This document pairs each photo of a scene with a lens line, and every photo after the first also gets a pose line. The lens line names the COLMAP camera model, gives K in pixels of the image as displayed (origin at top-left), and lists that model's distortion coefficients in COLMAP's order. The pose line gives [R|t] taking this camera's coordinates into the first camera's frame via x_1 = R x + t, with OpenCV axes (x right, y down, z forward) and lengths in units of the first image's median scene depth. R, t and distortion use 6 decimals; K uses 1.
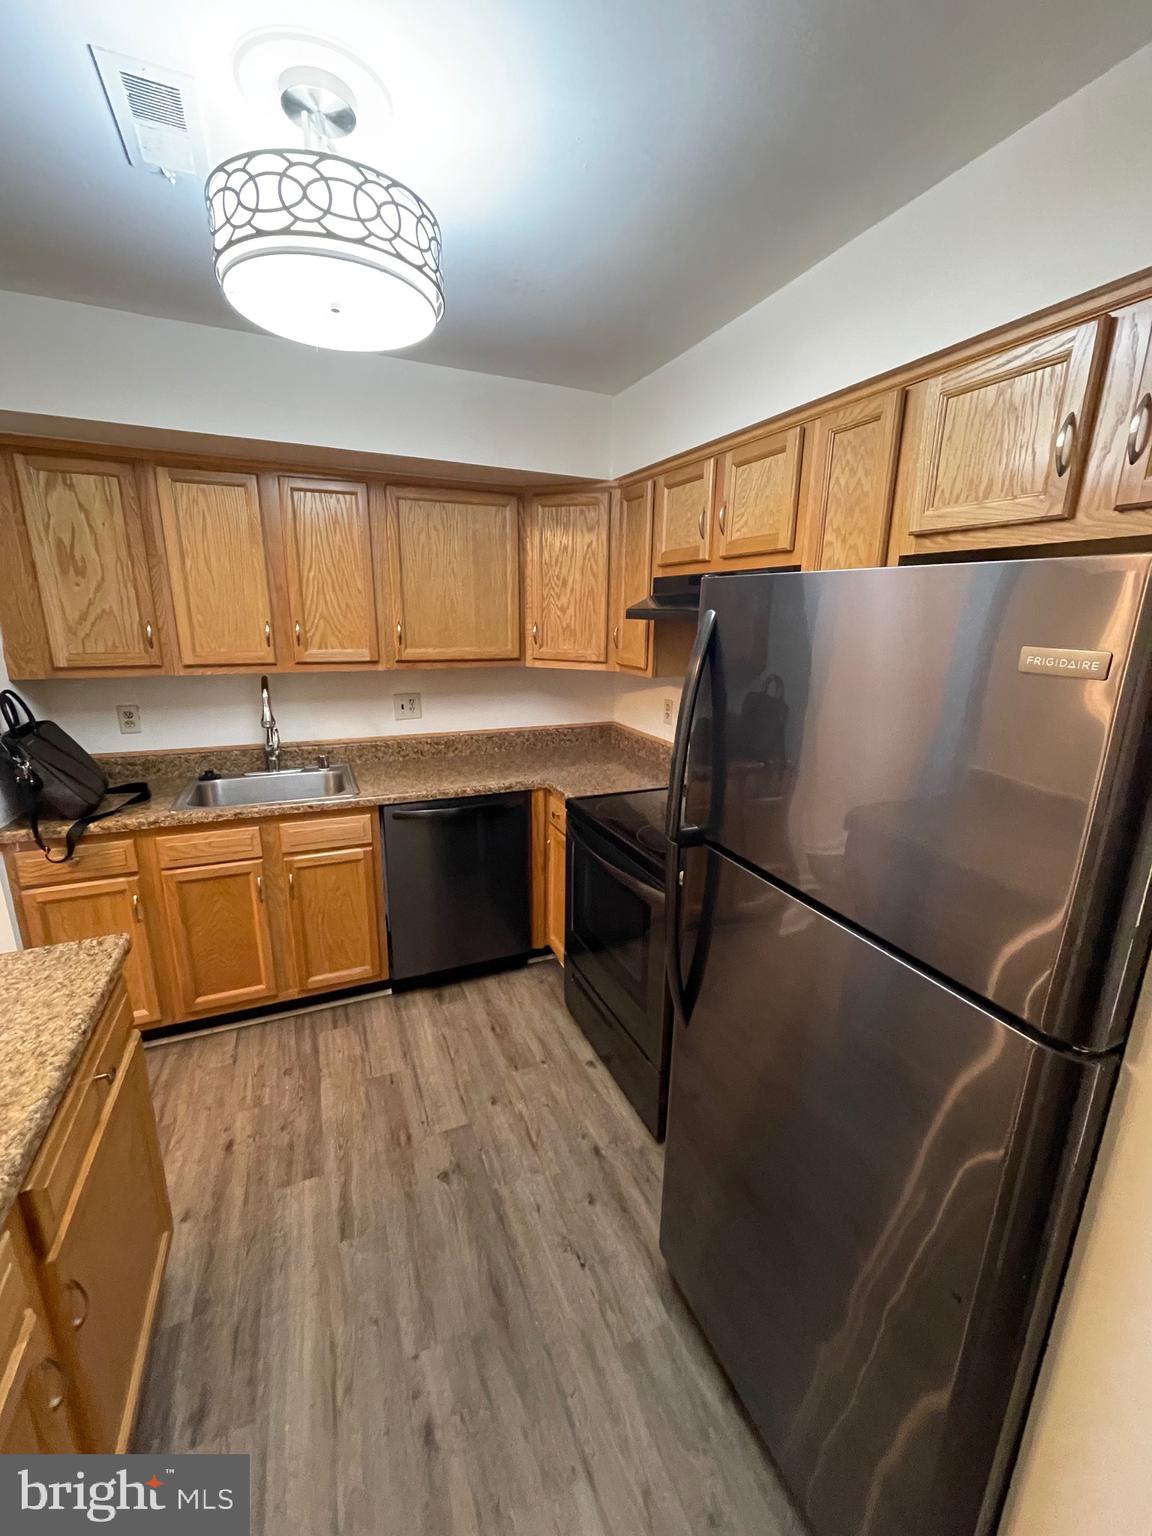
lens RADIAL K [[622.0, 0, 580.9], [0, 622.0, 766.5], [0, 0, 1]] dist [-0.000967, -0.000417]
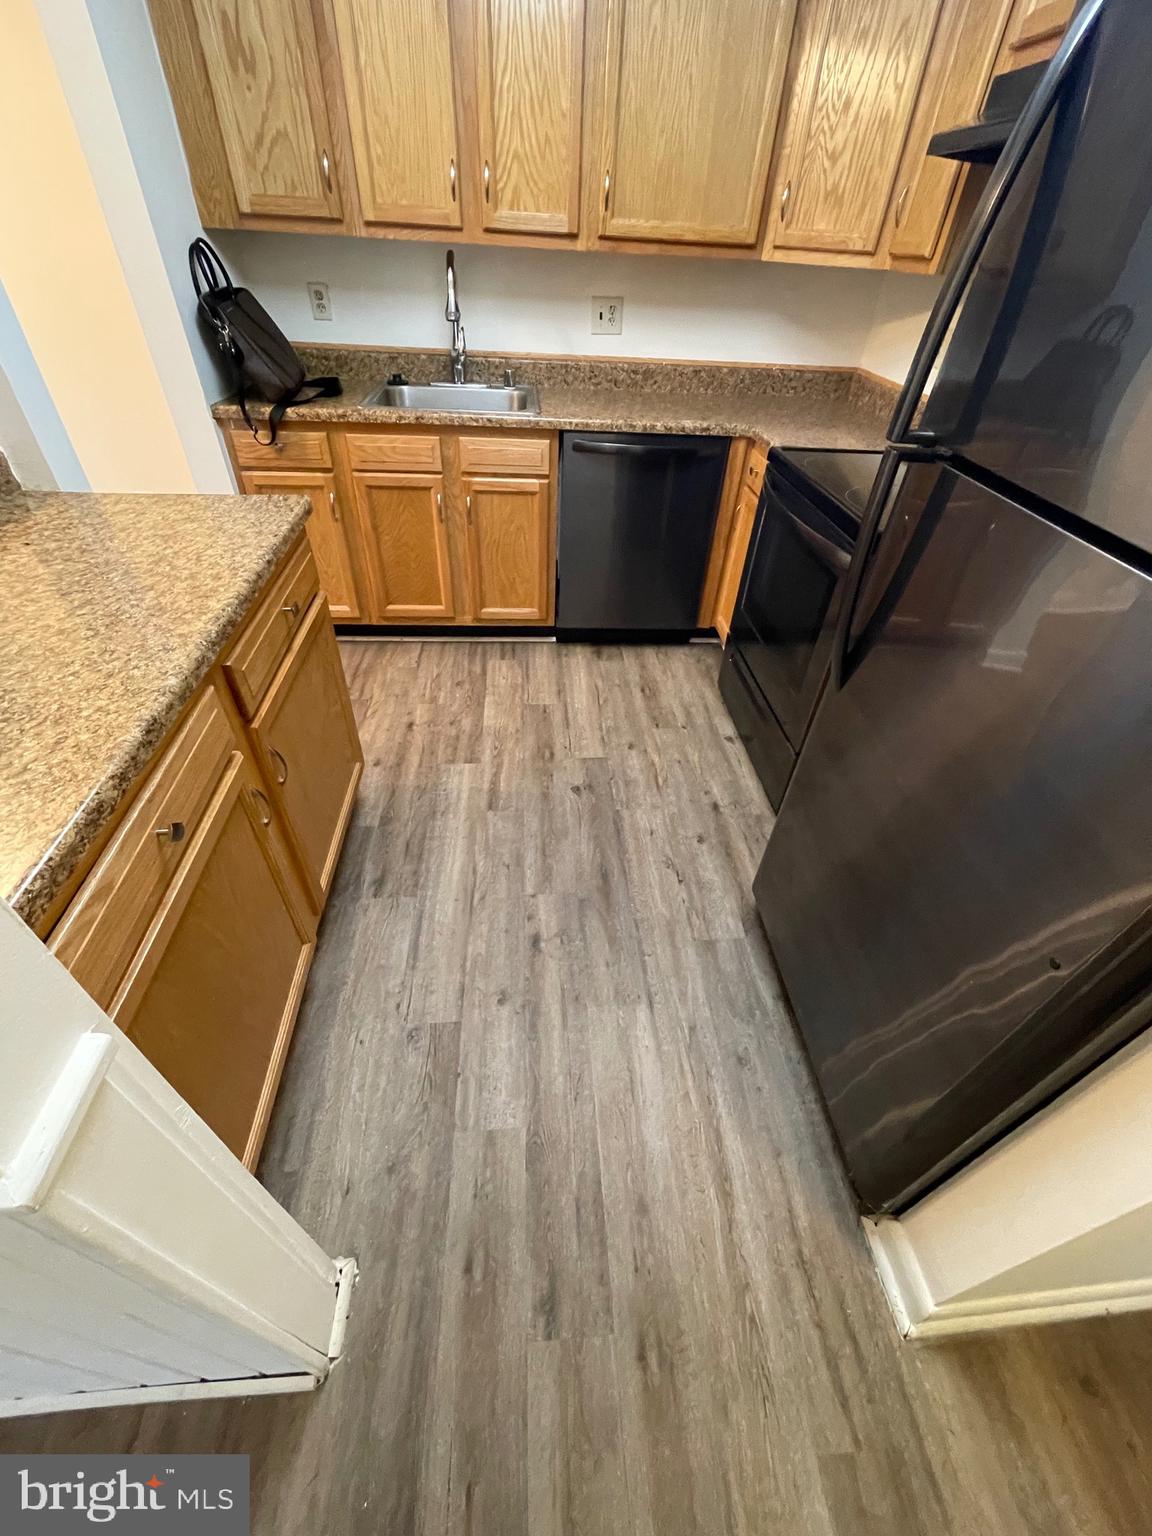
lens RADIAL K [[621.0, 0, 581.4], [0, 621.0, 764.8], [0, 0, 1]] dist [-0.000756, 0.000522]
pose [[0.944849, 0.235864, -0.227221, 0.027821], [-0.112665, 0.885528, 0.450718, 0.086643], [0.307519, -0.400261, 0.863263, 0.035199]]
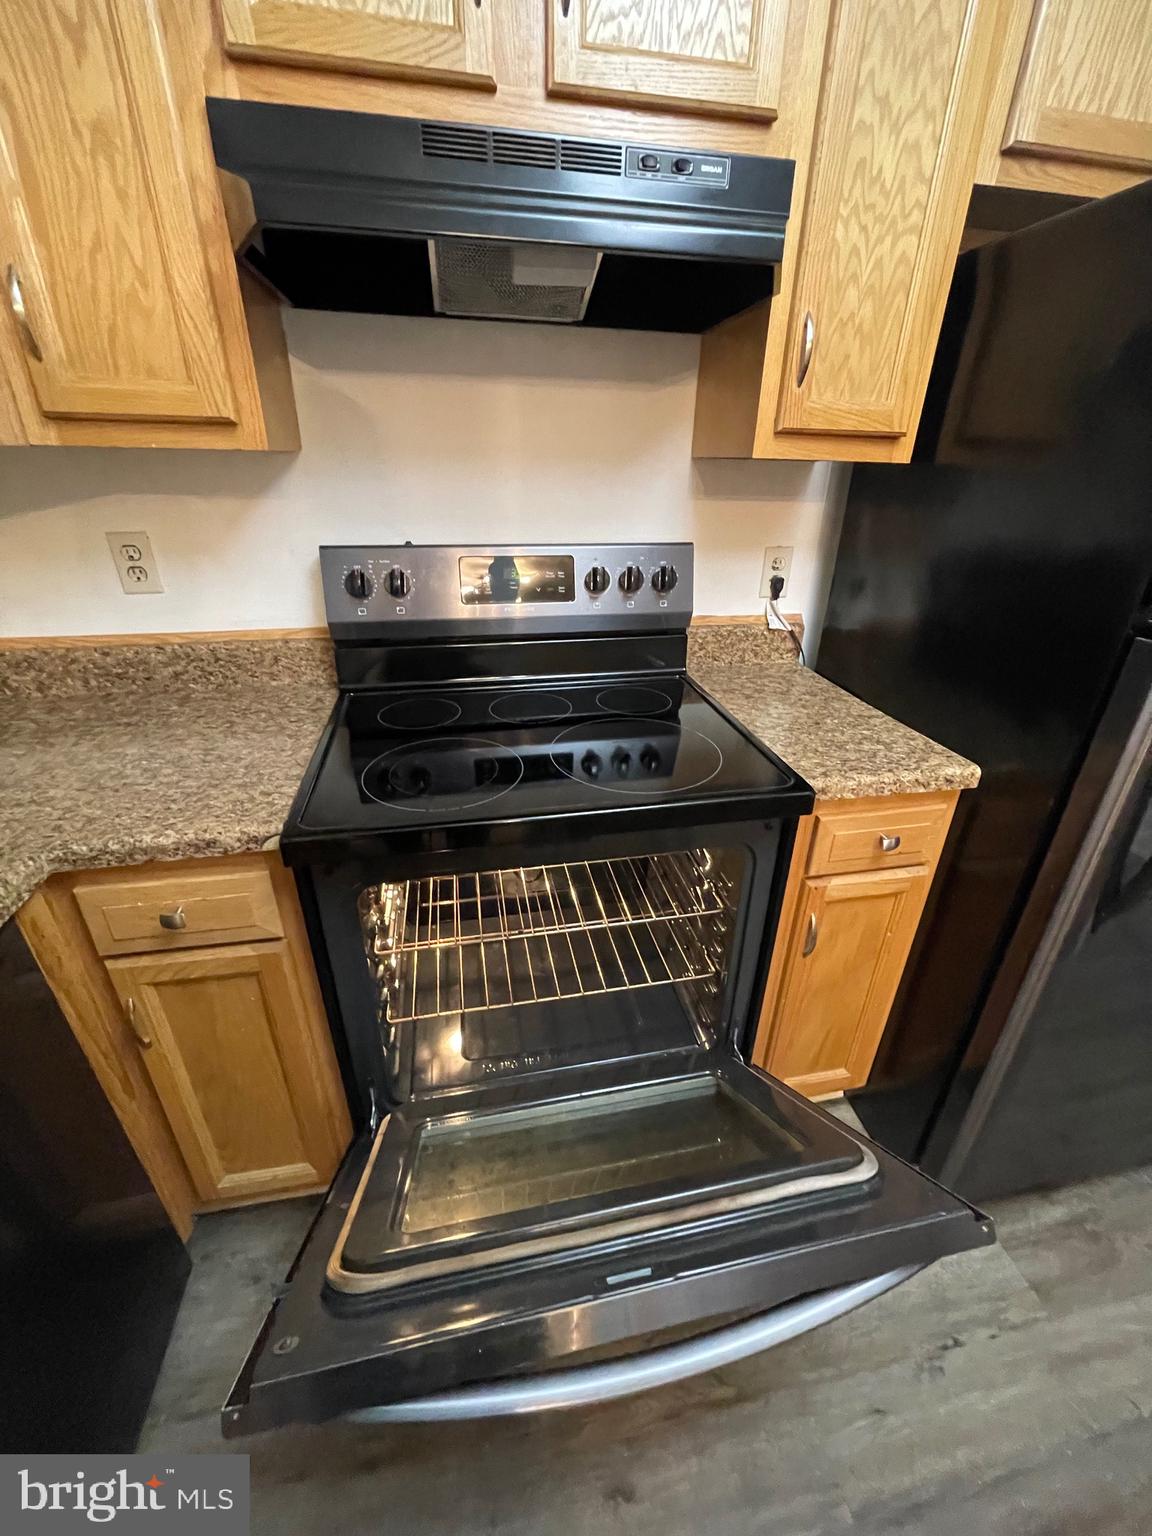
lens RADIAL K [[624.1, 0, 583.3], [0, 624.1, 768.5], [0, 0, 1]] dist [0.000240, 0.000321]
pose [[0.207640, -0.440662, 0.873329, -0.279374], [0.223871, 0.890499, 0.396099, -0.081759], [-0.952243, 0.113267, 0.283554, 0.781731]]
